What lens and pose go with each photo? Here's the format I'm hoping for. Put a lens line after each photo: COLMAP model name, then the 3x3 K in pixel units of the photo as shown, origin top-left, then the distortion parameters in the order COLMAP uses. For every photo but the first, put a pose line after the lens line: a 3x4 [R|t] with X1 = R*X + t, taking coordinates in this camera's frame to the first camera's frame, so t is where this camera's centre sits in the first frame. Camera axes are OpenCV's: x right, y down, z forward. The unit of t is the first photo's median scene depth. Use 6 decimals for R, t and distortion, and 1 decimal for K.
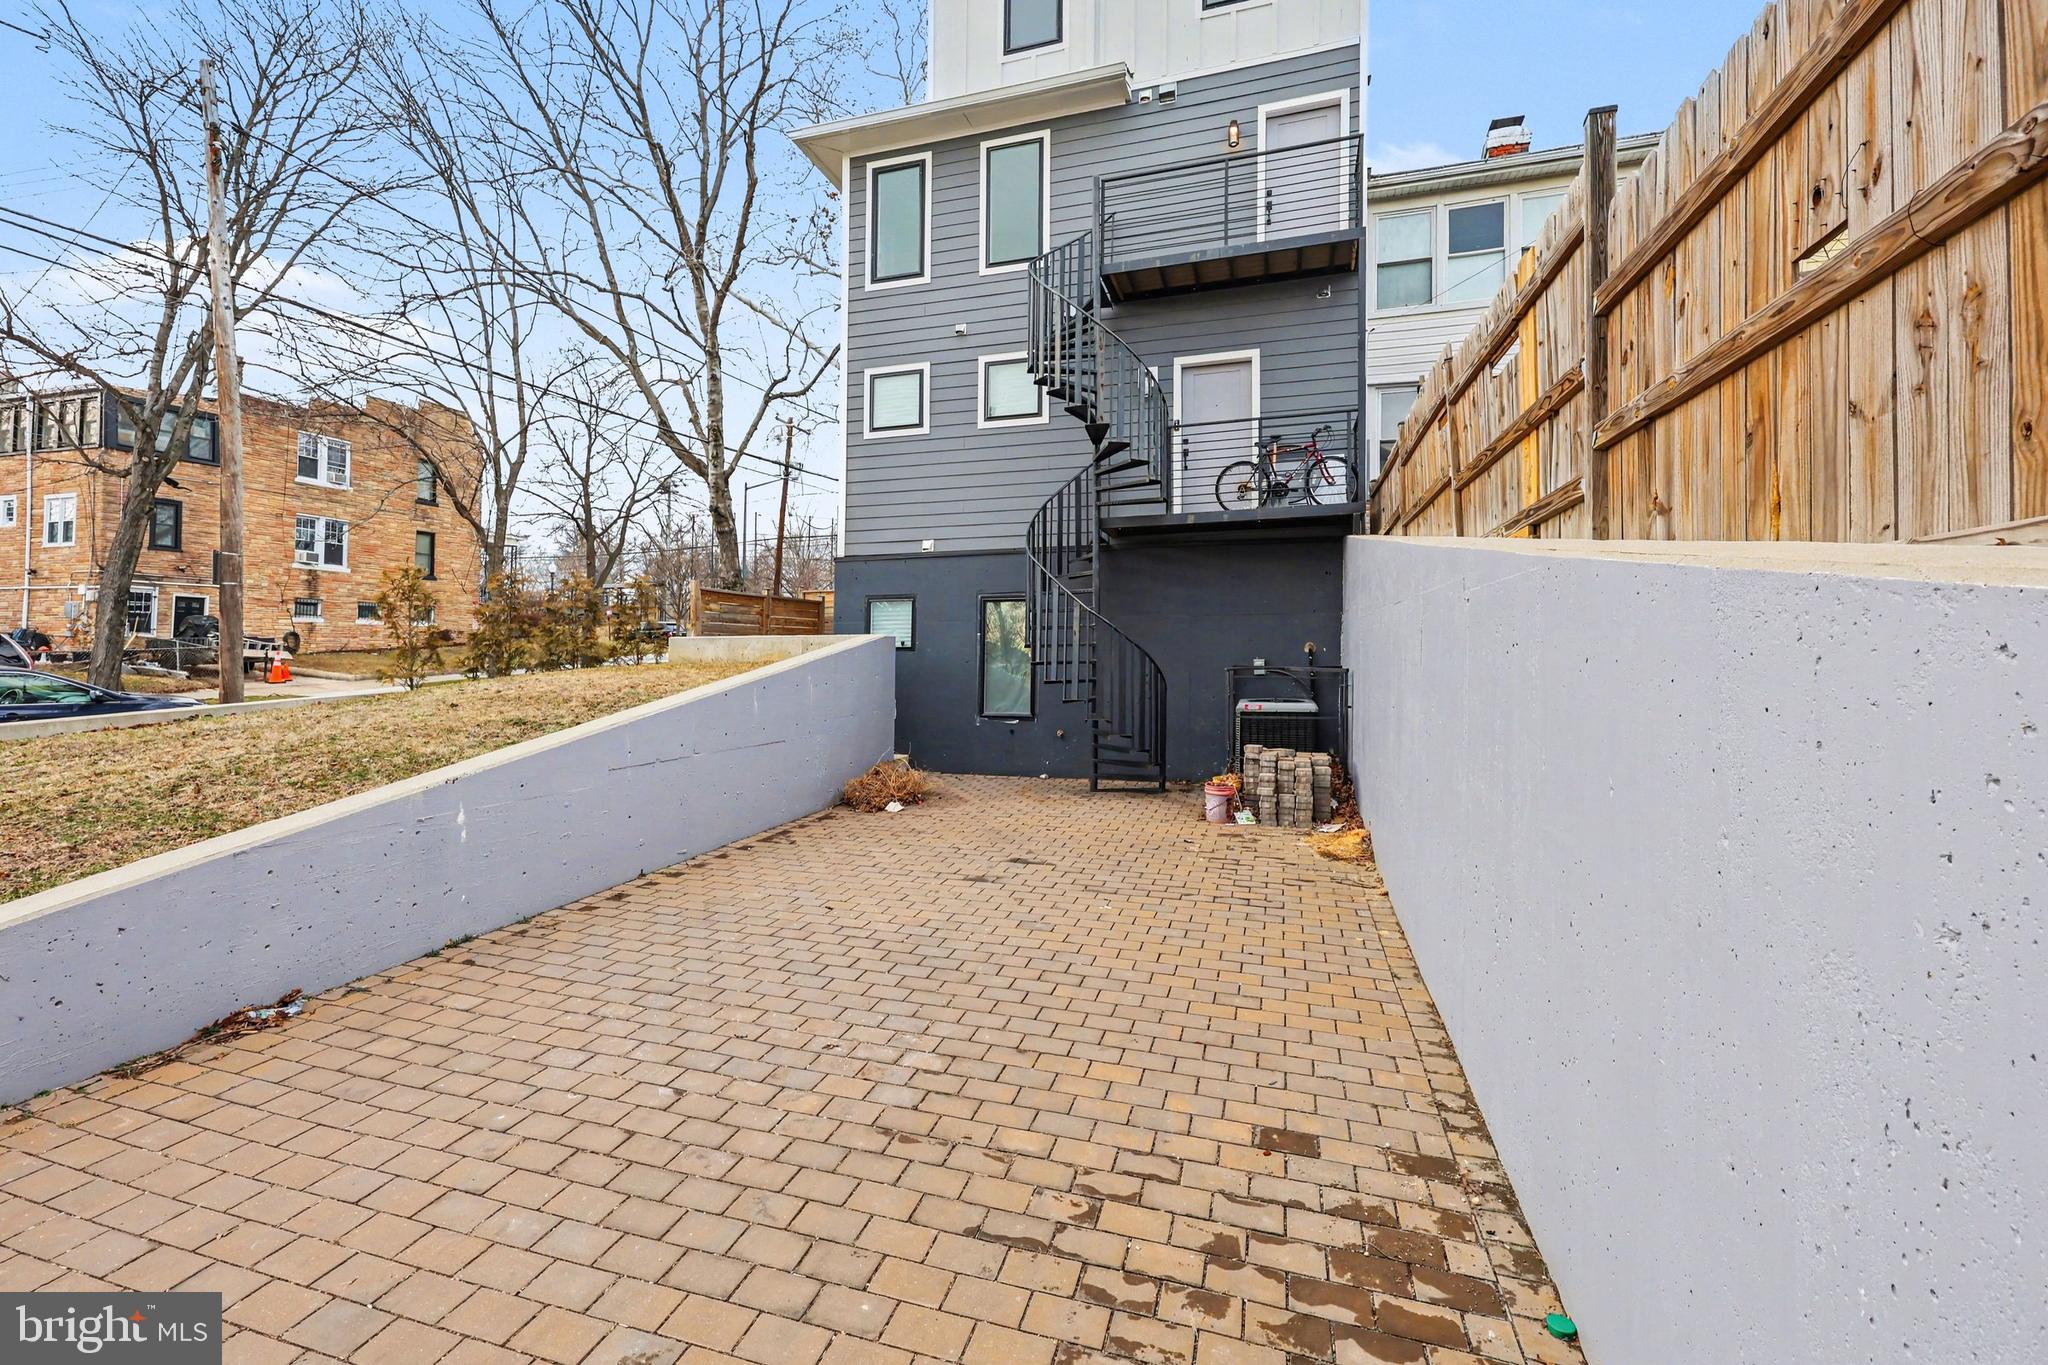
lens RADIAL K [[855.1, 0, 1015.5], [0, 855.1, 649.1], [0, 0, 1]] dist [0.014271, 0.001054]
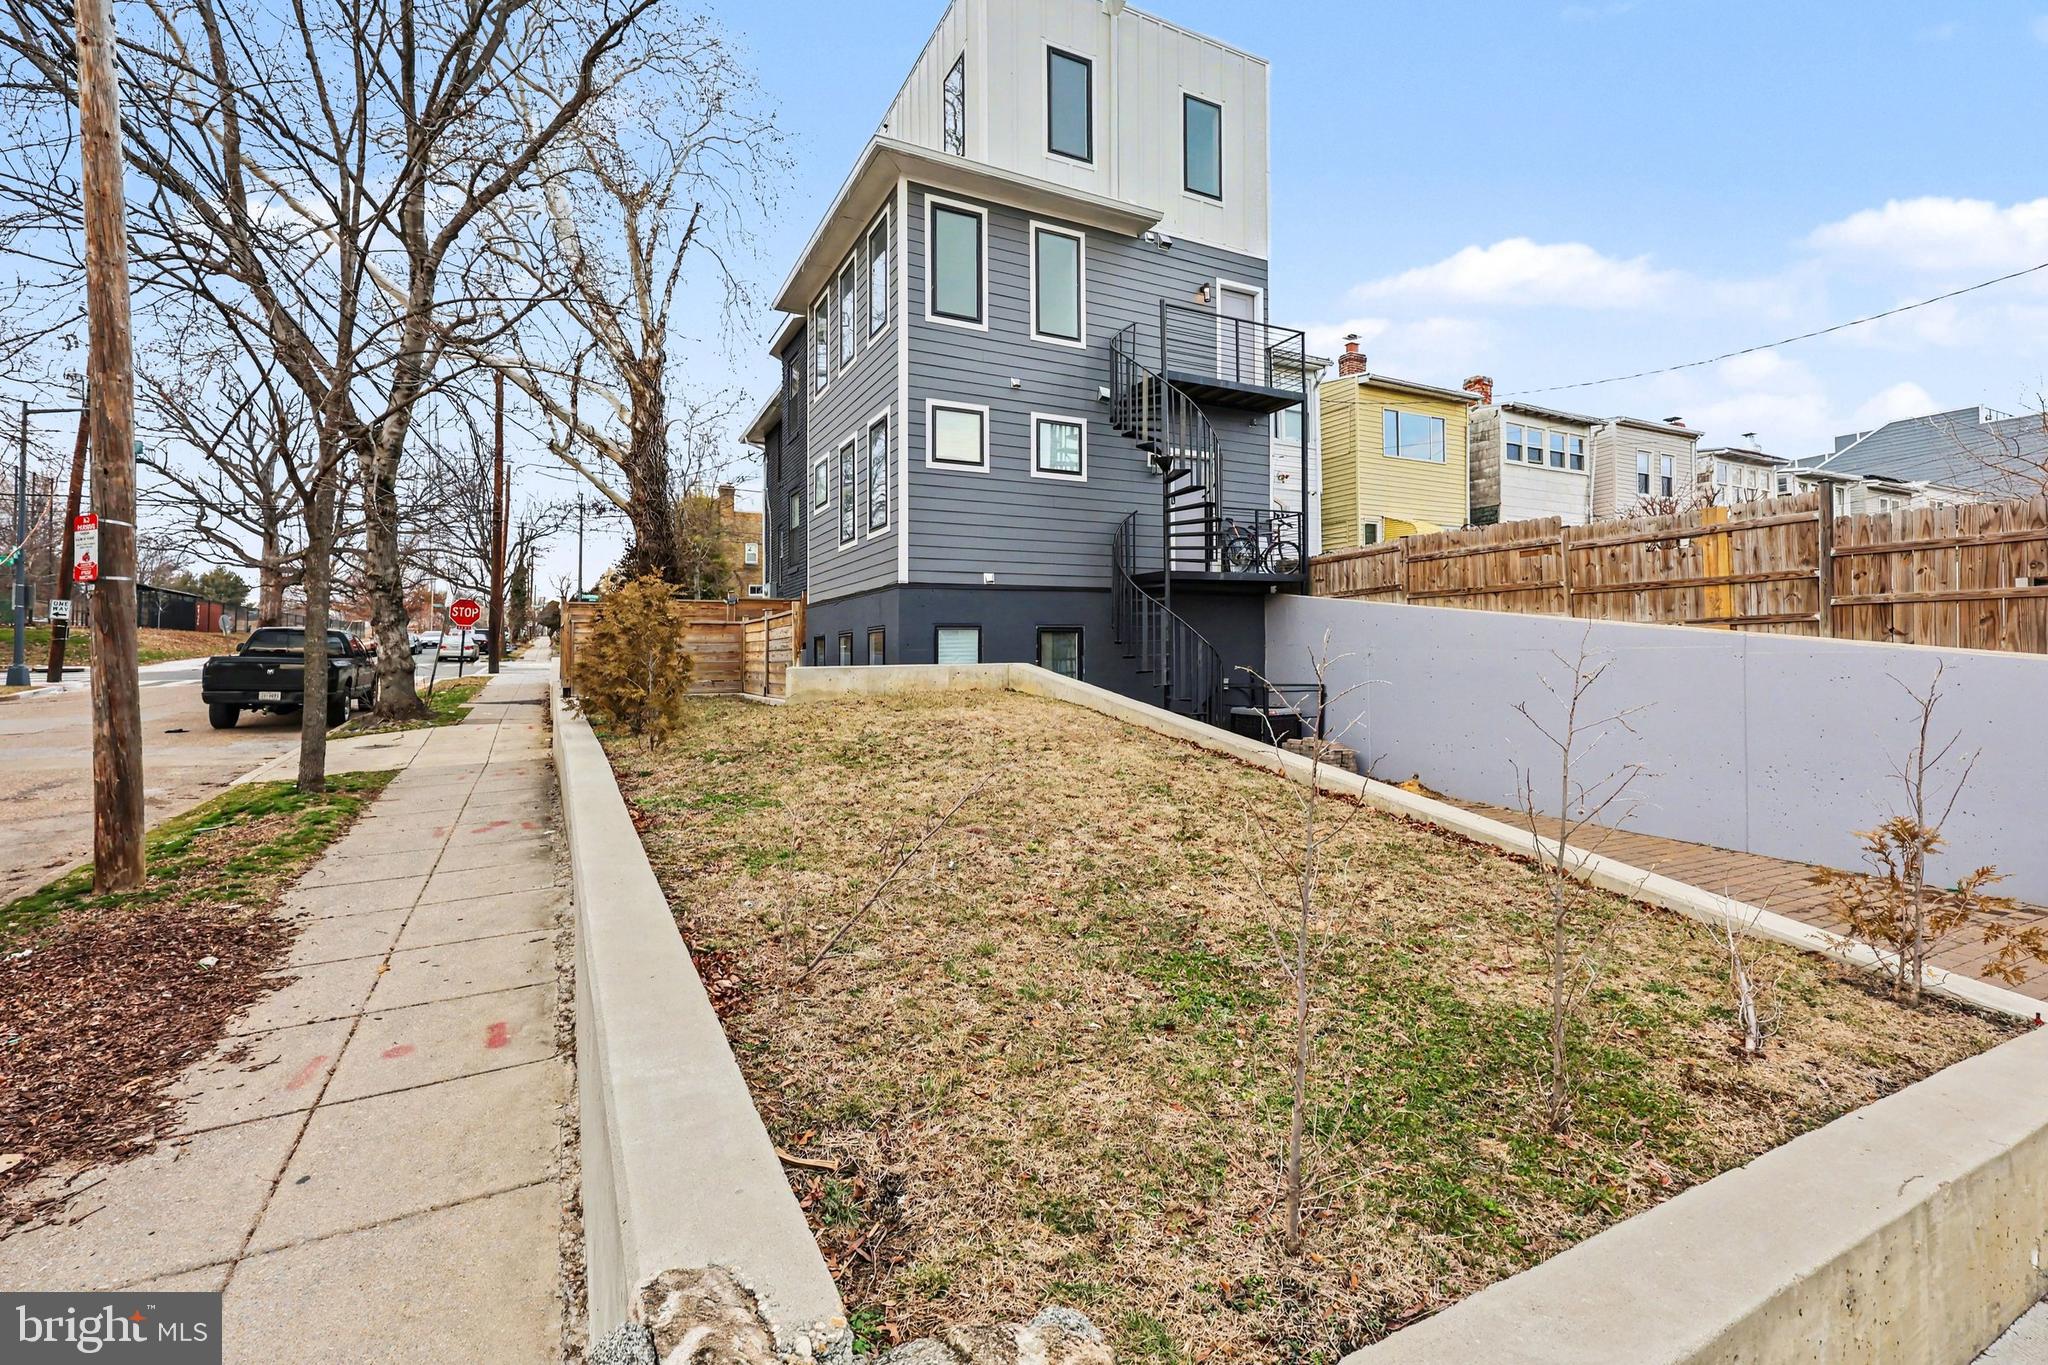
lens RADIAL K [[855.1, 0, 1025.6], [0, 855.1, 665.2], [0, 0, 1]] dist [0.014271, 0.001054]
pose [[0.722319, -0.009892, 0.691490, -0.808916], [0.007104, 0.999951, 0.006884, -0.019110], [-0.691524, -0.000060, 0.722354, 0.196338]]
